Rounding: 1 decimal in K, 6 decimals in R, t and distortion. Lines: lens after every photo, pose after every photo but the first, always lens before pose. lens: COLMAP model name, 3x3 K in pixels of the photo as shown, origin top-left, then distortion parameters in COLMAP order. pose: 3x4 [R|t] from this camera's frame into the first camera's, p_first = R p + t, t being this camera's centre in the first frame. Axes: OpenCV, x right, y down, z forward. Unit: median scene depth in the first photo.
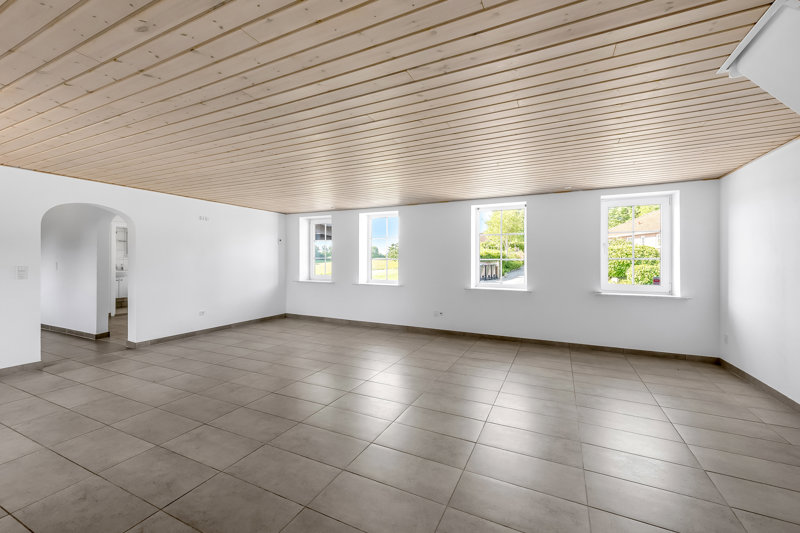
lens RADIAL K [[322.2, 0, 400.1], [0, 322.2, 258.9], [0, 0, 1]] dist [0.001903, 0.000173]
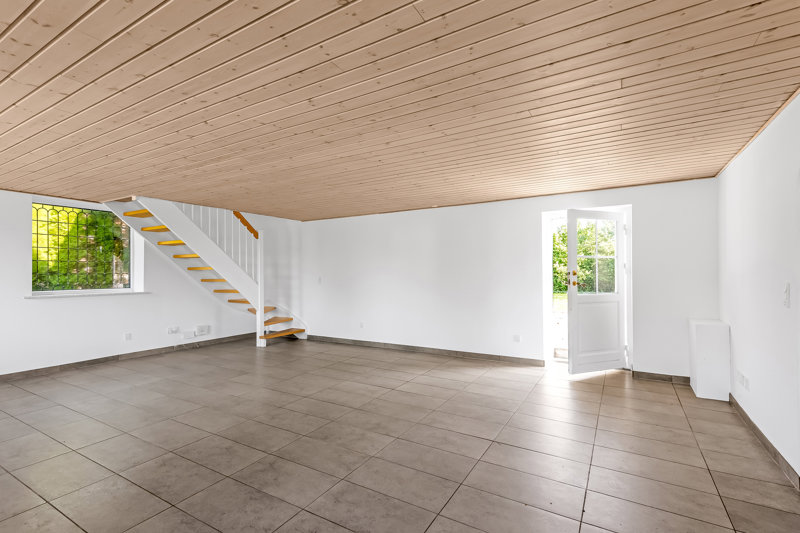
lens RADIAL K [[367.6, 0, 400.0], [0, 367.6, 266.5], [0, 0, 1]] dist [0.003559, 0.000323]
pose [[-0.995903, 0.005654, 0.090247, -0.935728], [0.003676, 0.999750, -0.022071, 0.010626], [-0.090349, -0.021649, -0.995675, 2.769483]]
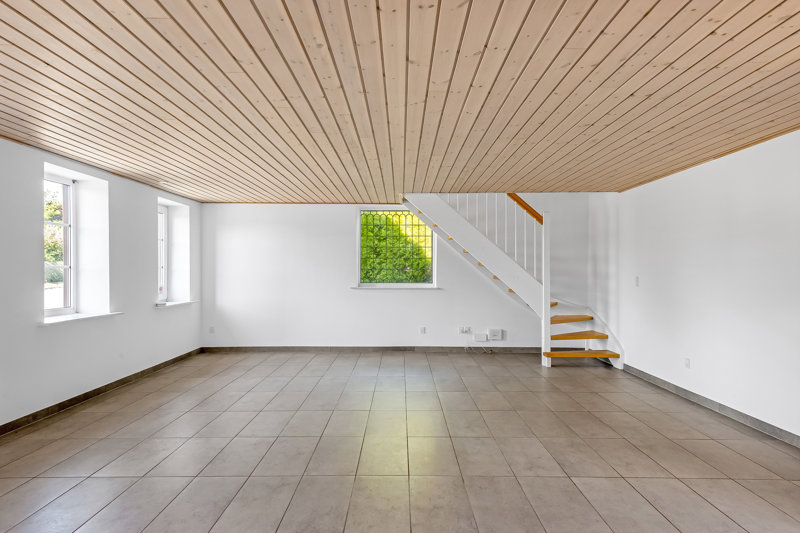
lens RADIAL K [[455.9, 0, 400.0], [0, 455.9, 266.5], [0, 0, 1]] dist [0.022648, -0.000470]
pose [[-0.425614, 0.003682, 0.904897, -1.678699], [-0.007994, 0.999937, -0.007828, 0.006085], [-0.904869, -0.010565, -0.425558, 1.939463]]
